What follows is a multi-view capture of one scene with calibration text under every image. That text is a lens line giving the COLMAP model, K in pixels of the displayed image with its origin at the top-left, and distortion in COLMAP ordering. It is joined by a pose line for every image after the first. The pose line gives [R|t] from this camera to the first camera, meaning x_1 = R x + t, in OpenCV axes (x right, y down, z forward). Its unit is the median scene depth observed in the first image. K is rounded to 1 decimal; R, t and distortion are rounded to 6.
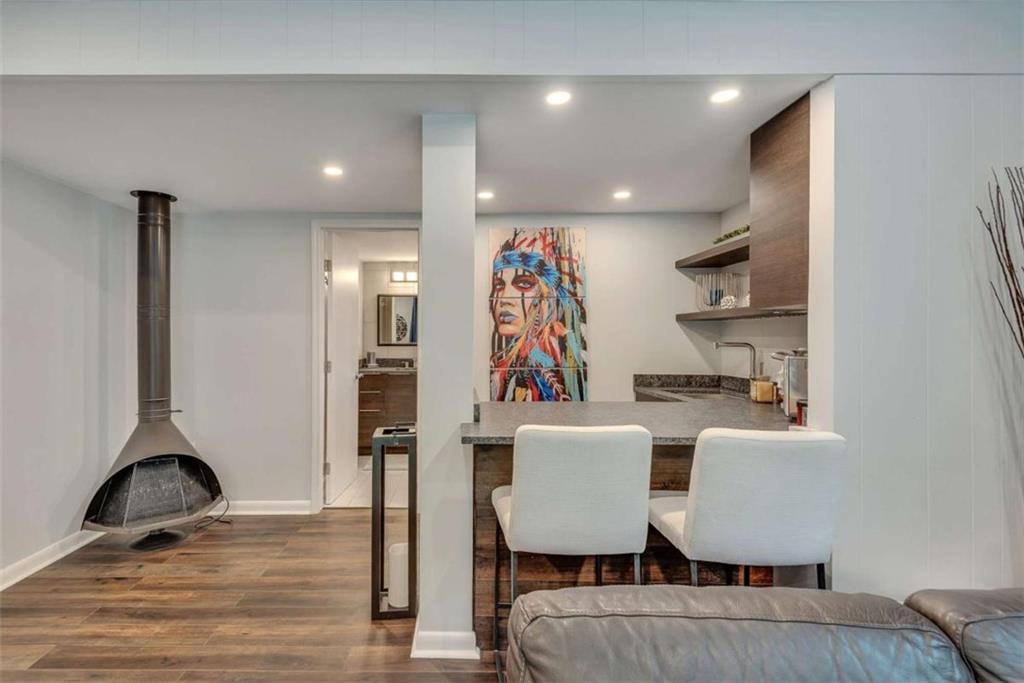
lens RADIAL K [[439.0, 0, 509.4], [0, 439.0, 343.6], [0, 0, 1]] dist [0.000244, -0.000170]
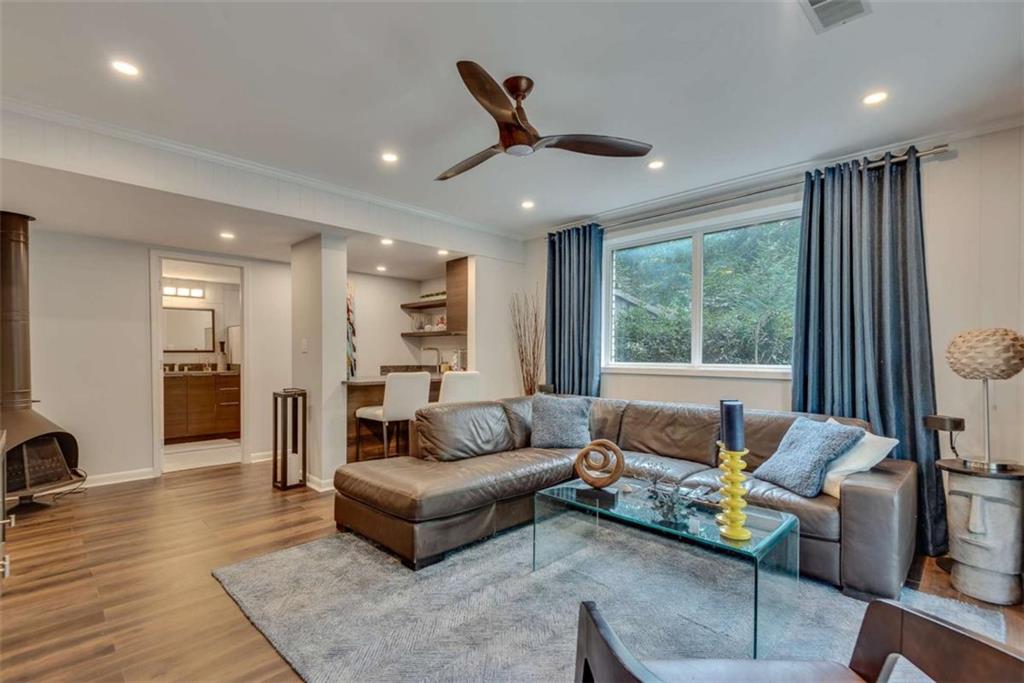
lens RADIAL K [[472.1, 0, 511.6], [0, 472.1, 349.7], [0, 0, 1]] dist [-0.003600, -0.001327]
pose [[0.702227, 0.010082, 0.711882, -0.767644], [0.011499, 0.999609, -0.025499, 0.064220], [-0.711861, 0.026092, 0.701836, -0.795911]]
